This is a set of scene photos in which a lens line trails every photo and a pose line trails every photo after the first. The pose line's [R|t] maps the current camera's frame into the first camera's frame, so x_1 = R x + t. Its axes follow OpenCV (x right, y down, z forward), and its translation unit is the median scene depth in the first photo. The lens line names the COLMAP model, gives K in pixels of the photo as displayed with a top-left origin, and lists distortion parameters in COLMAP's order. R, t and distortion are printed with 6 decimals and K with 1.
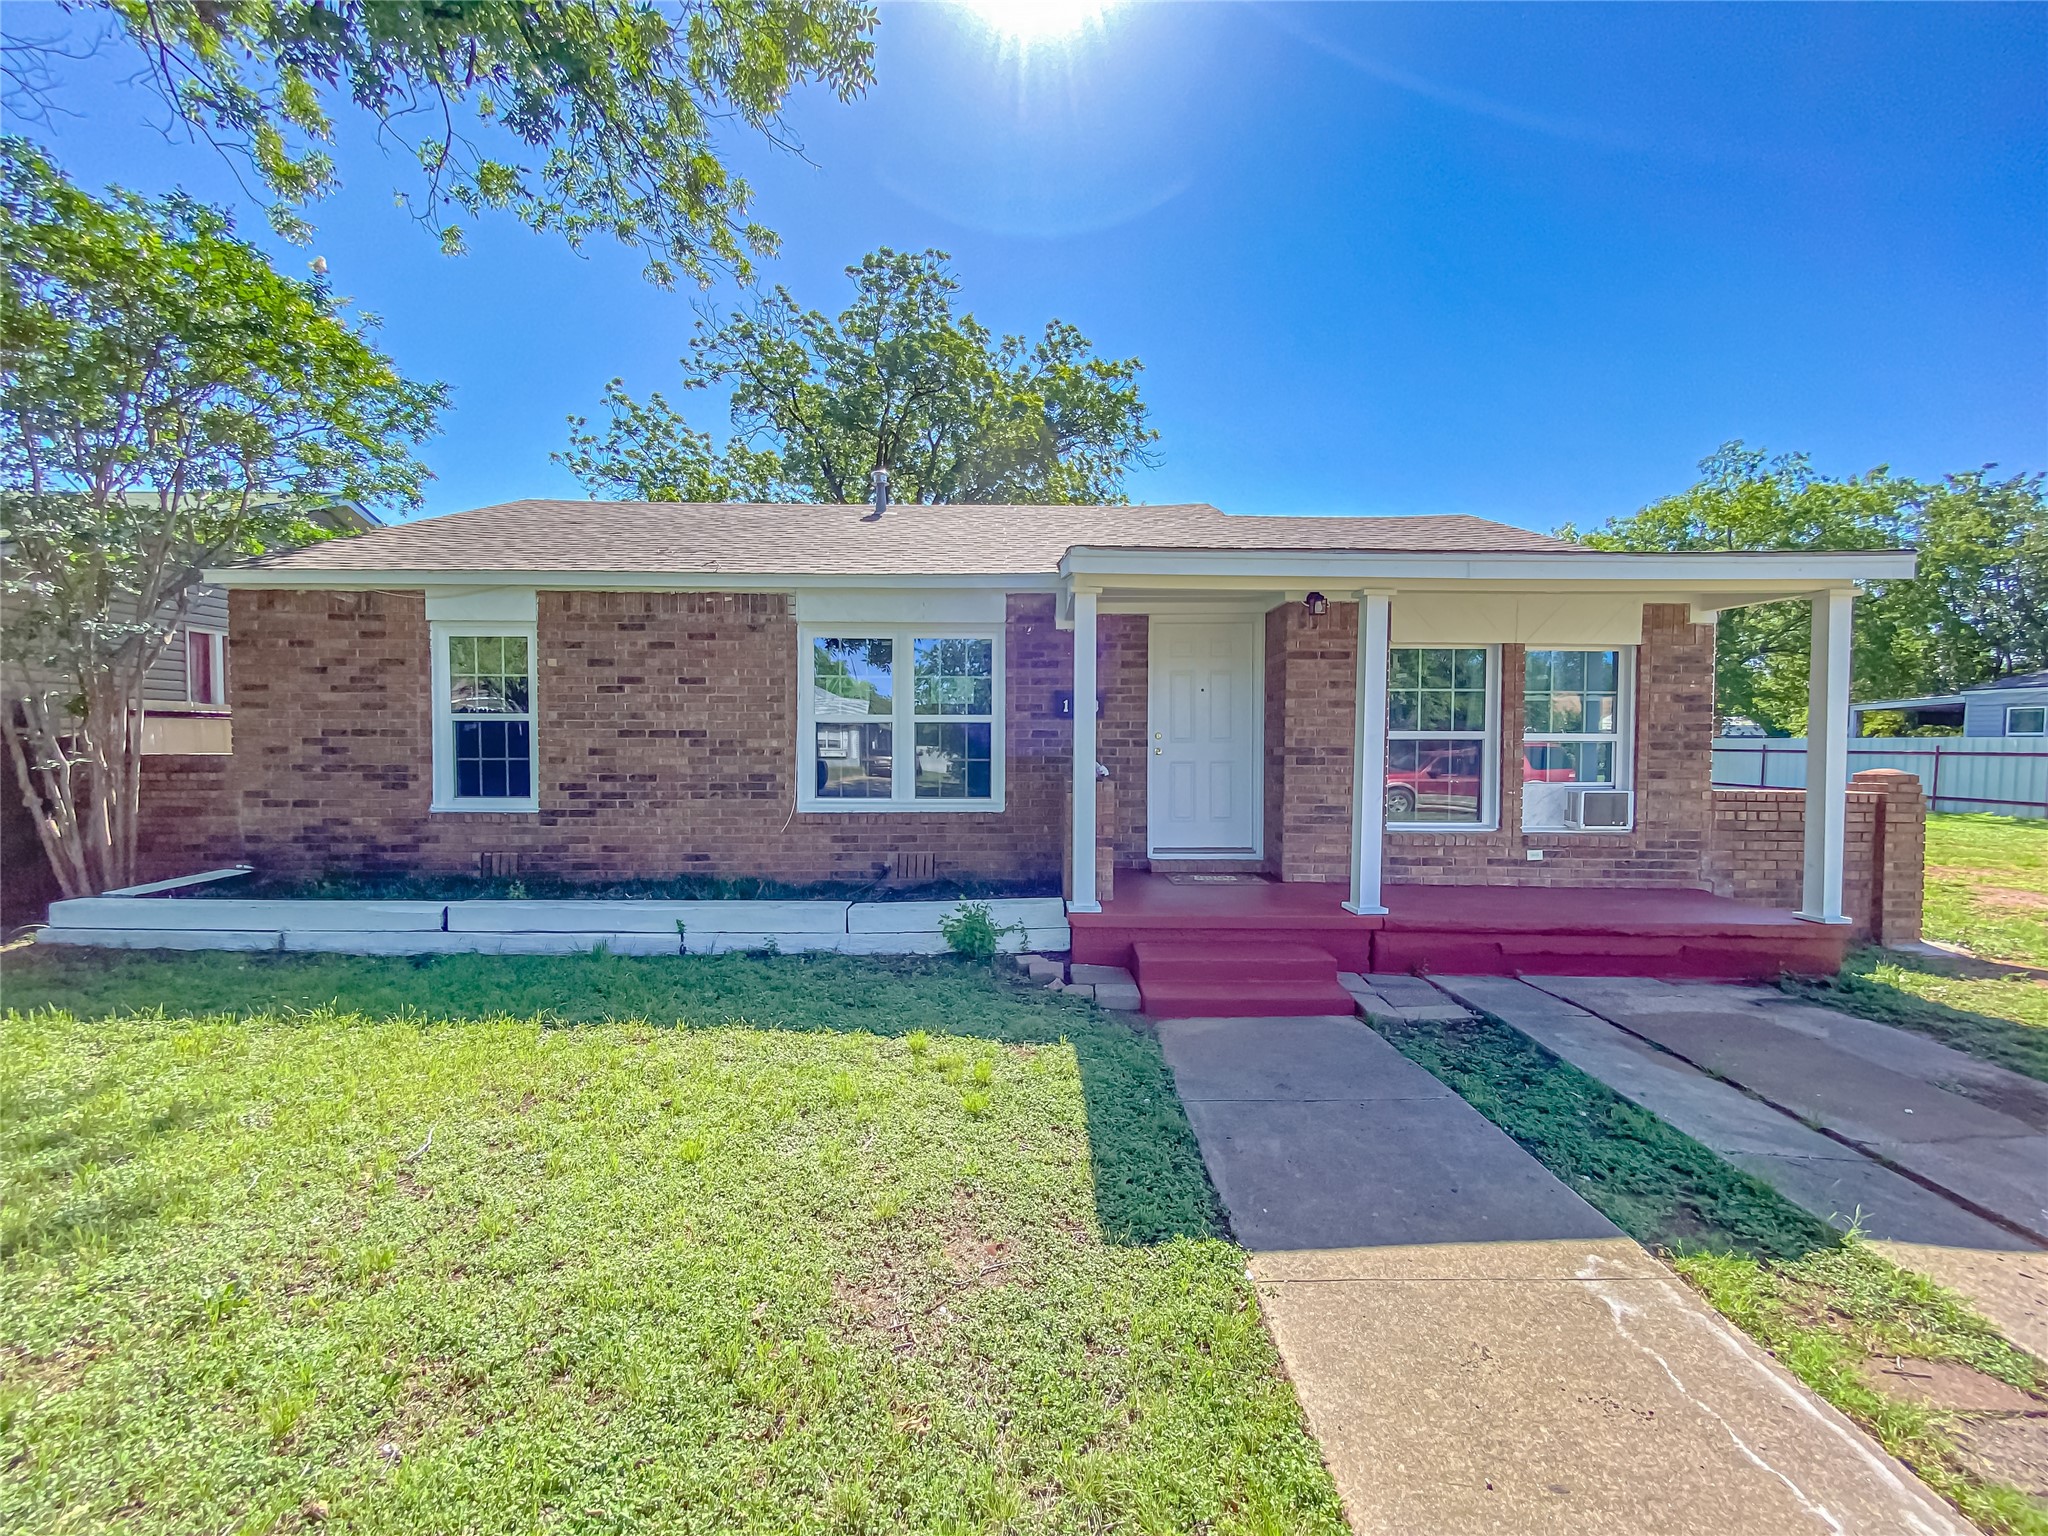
lens RADIAL K [[843.1, 0, 1024.0], [0, 843.1, 768.0], [0, 0, 1]] dist [0.003370, 0.000067]
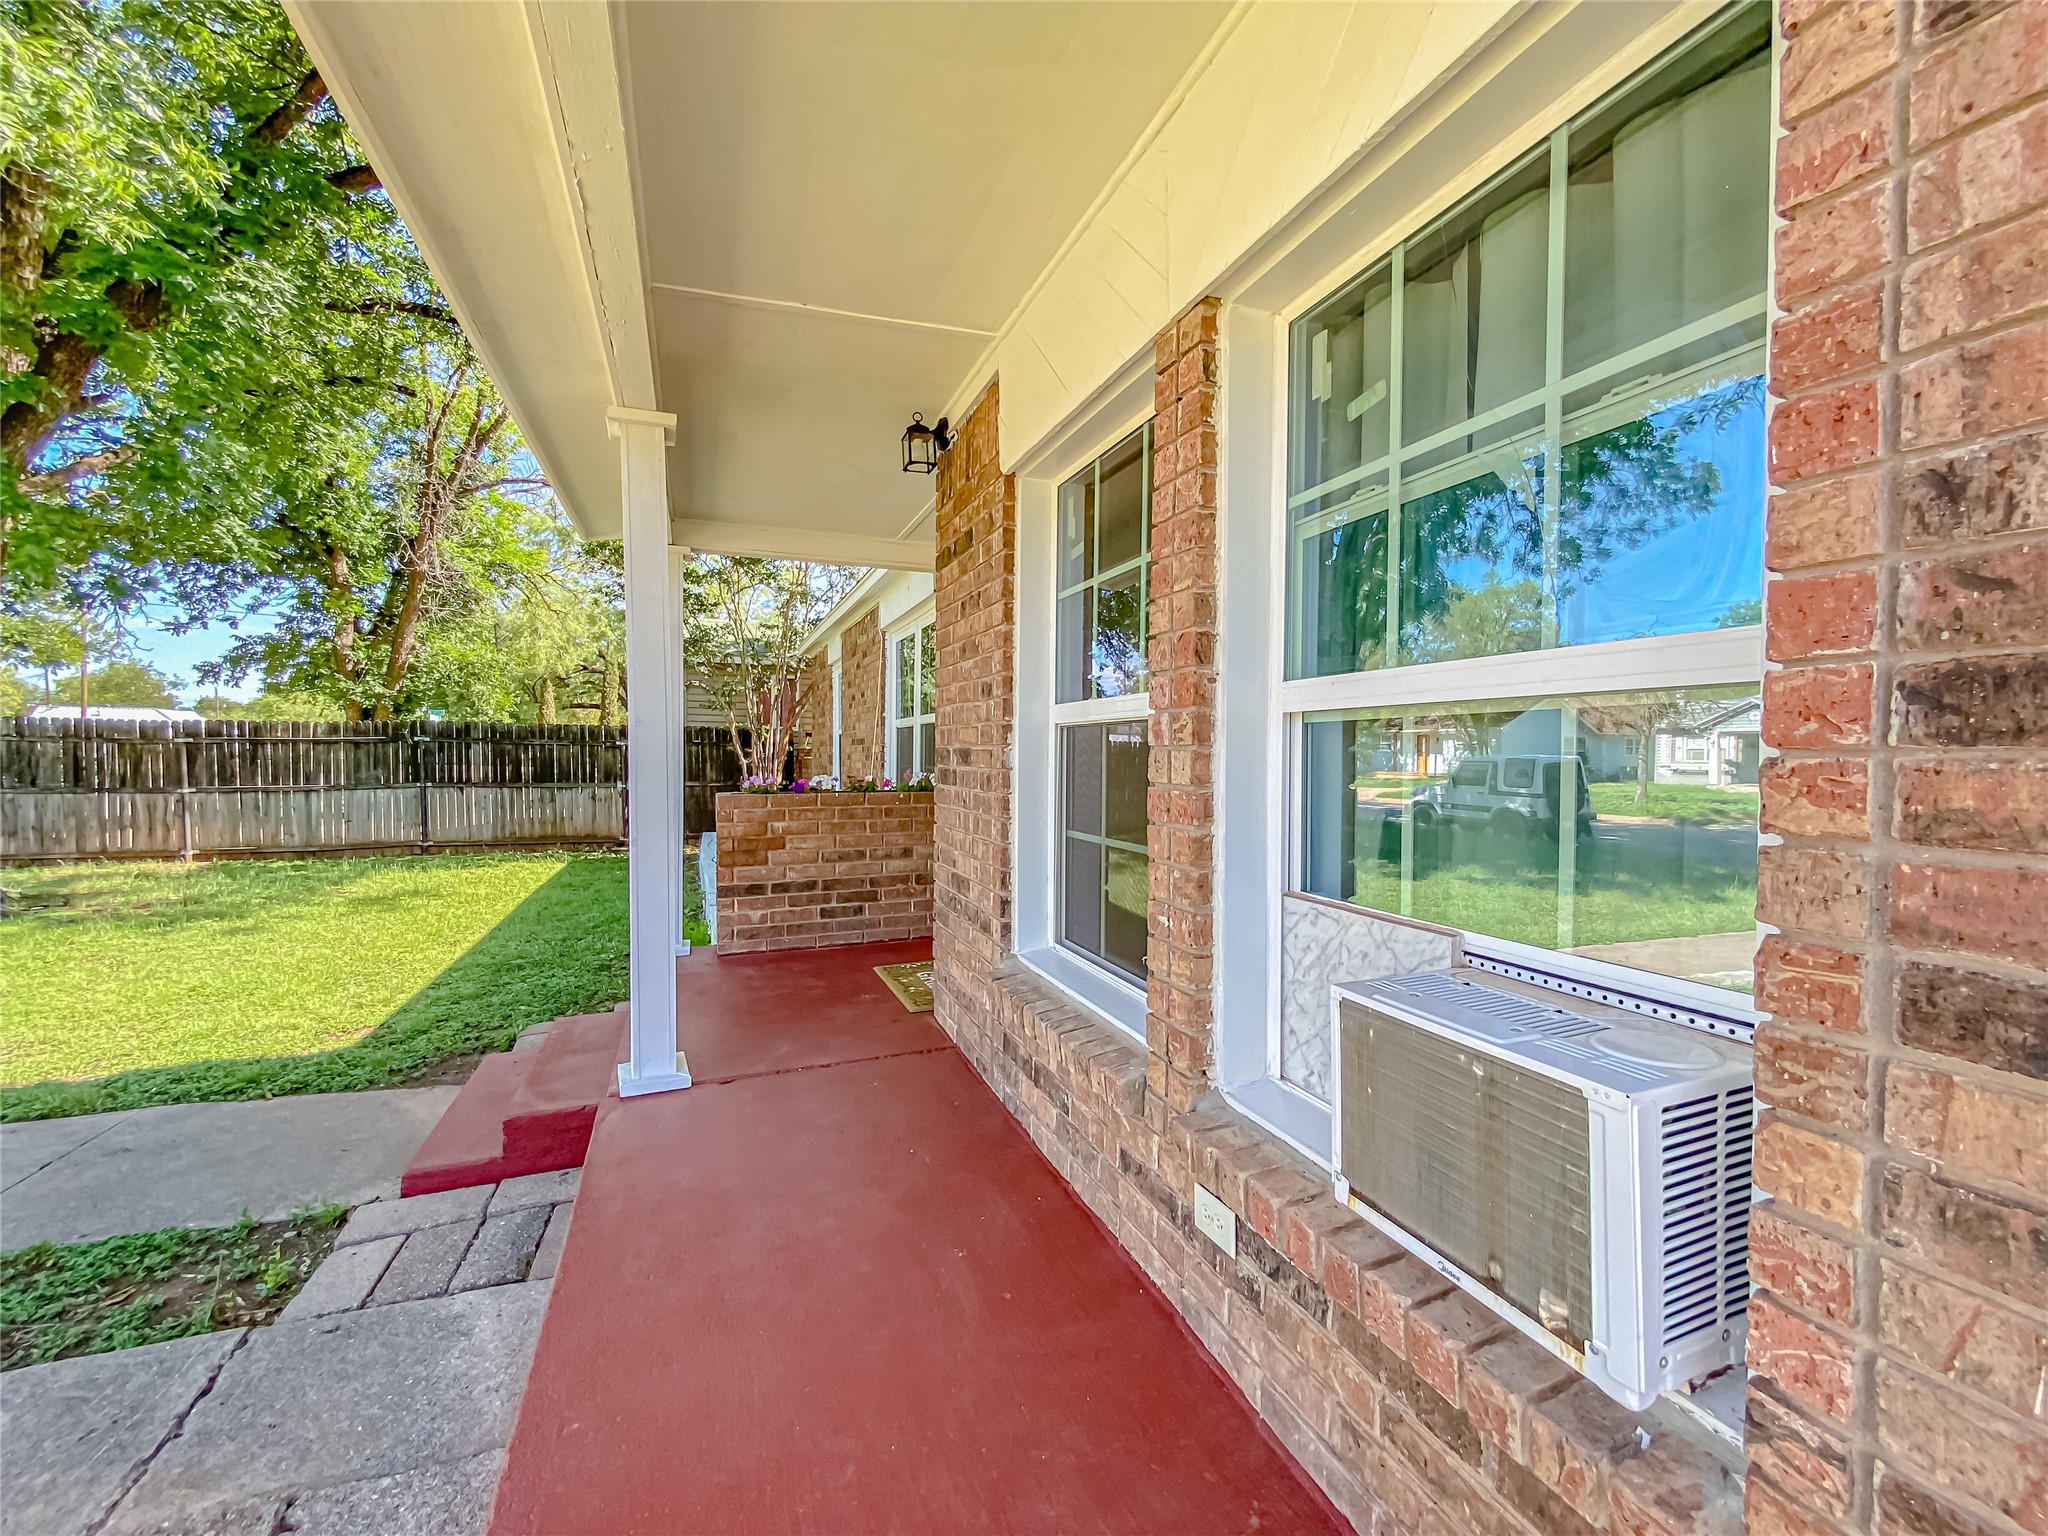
lens RADIAL K [[832.4, 0, 1024.0], [0, 832.4, 768.0], [0, 0, 1]] dist [0.015742, -0.000093]
pose [[0.354796, 0.014459, -0.934832, 0.737051], [-0.035124, 0.999381, 0.002127, -0.014255], [0.934284, 0.032081, 0.355085, 0.807808]]
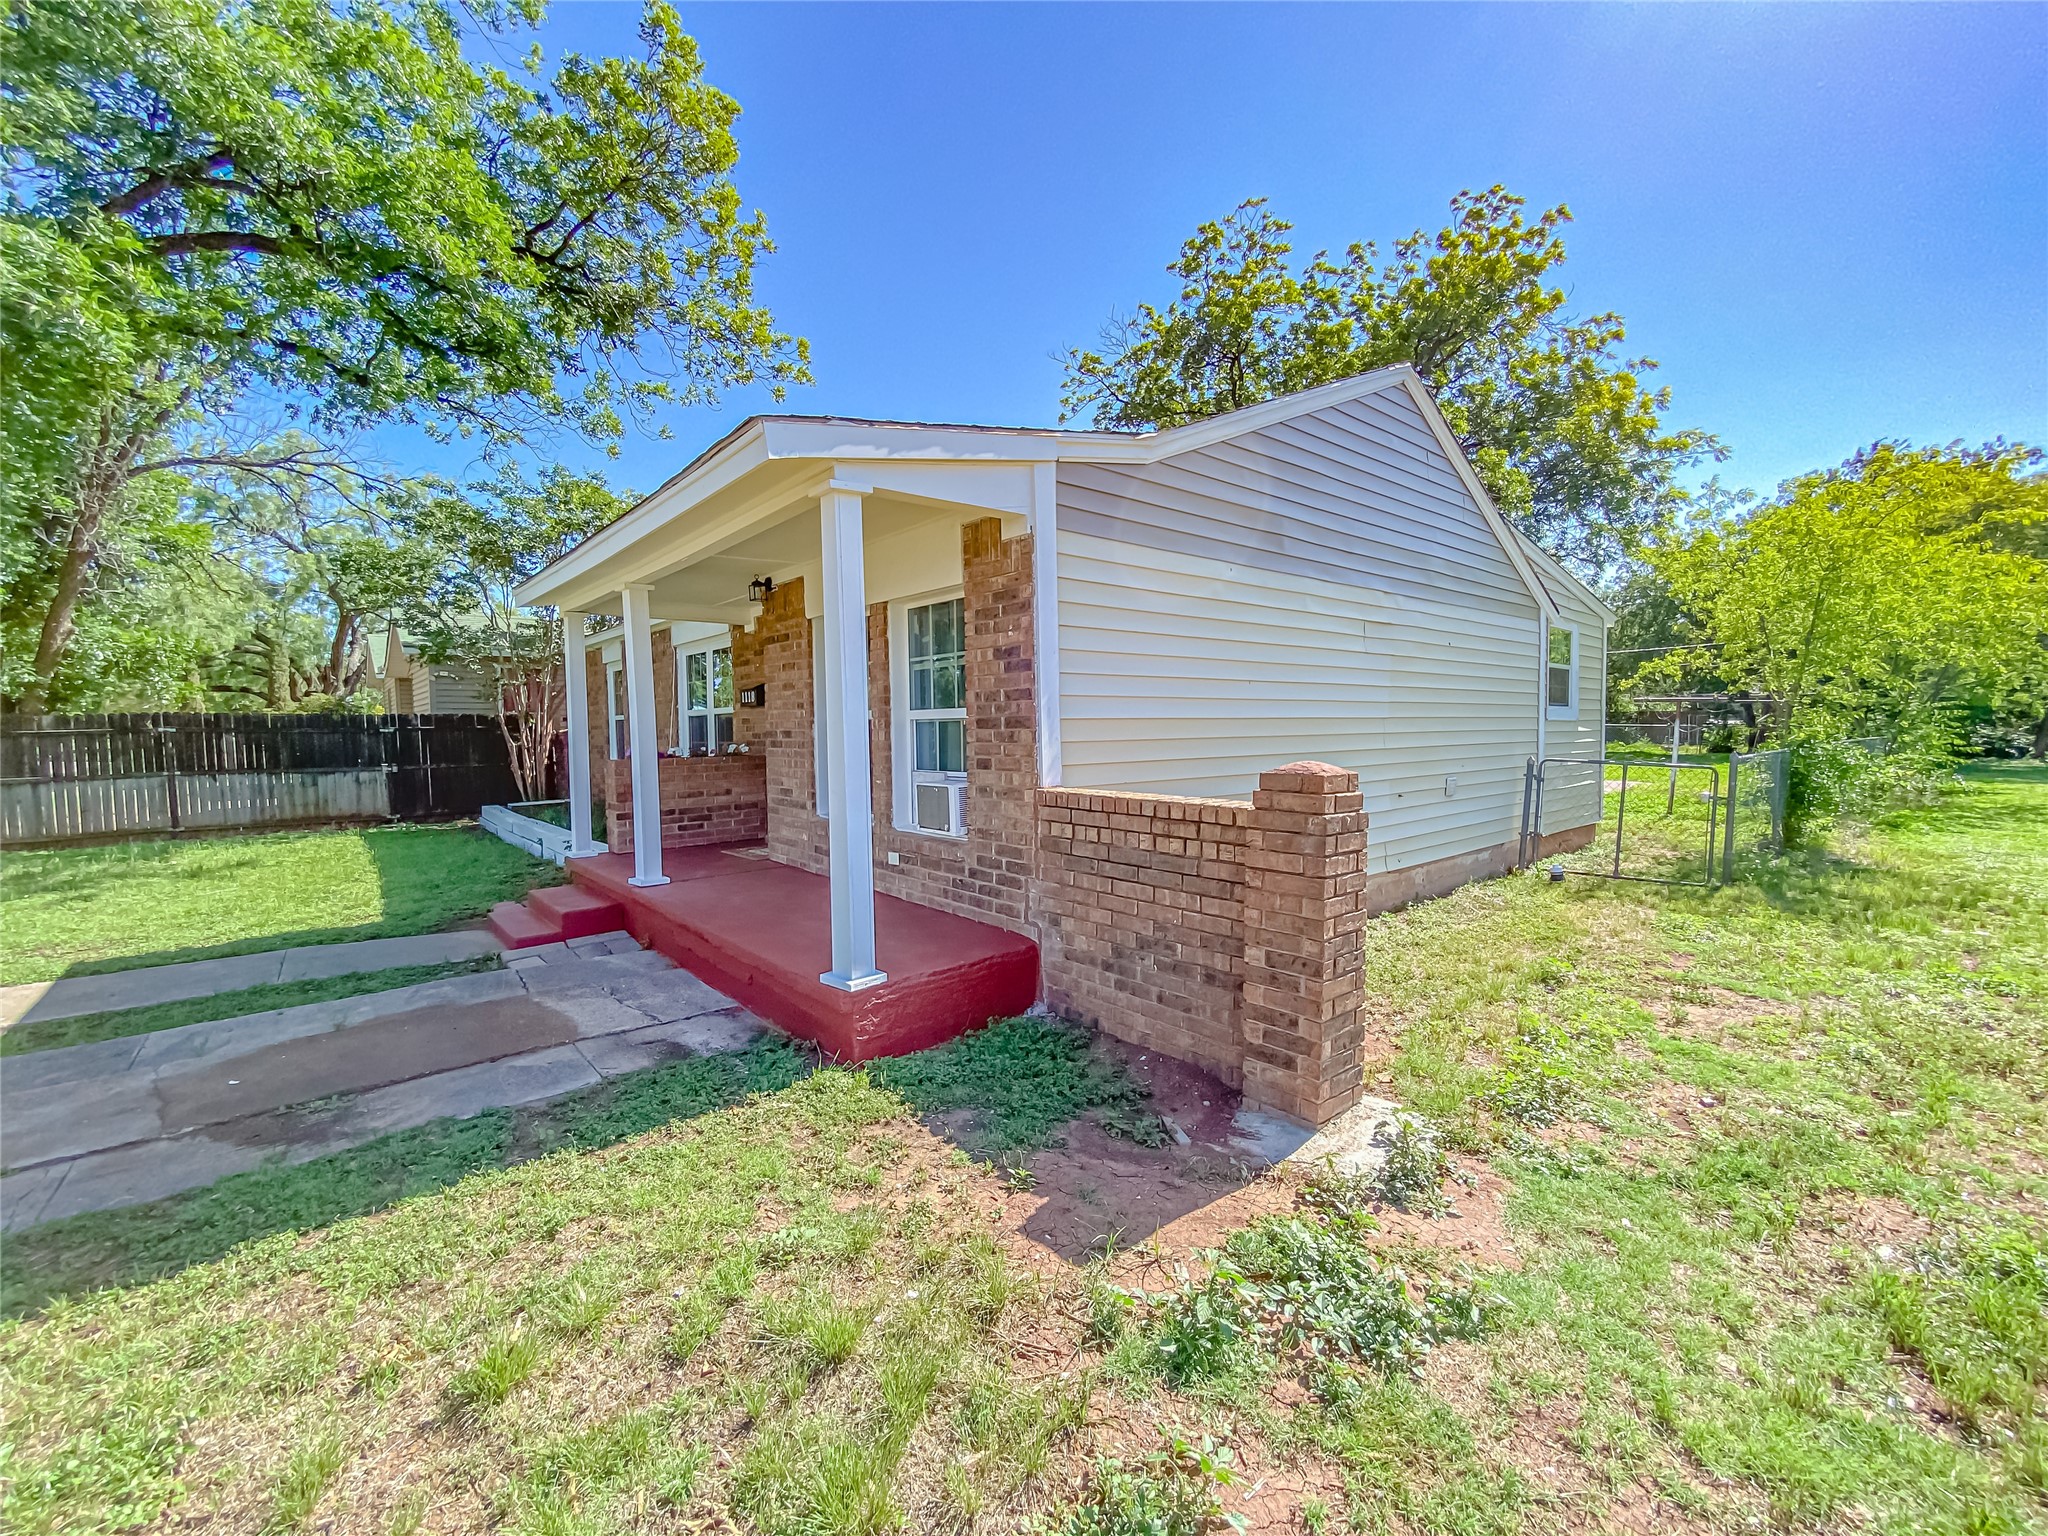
lens RADIAL K [[843.1, 0, 1024.0], [0, 843.1, 768.0], [0, 0, 1]] dist [0.003370, 0.000067]
pose [[0.643303, 0.023323, -0.765256, 1.218556], [-0.009785, 0.999705, 0.022243, -0.004100], [0.765549, -0.006821, 0.643341, 0.529525]]
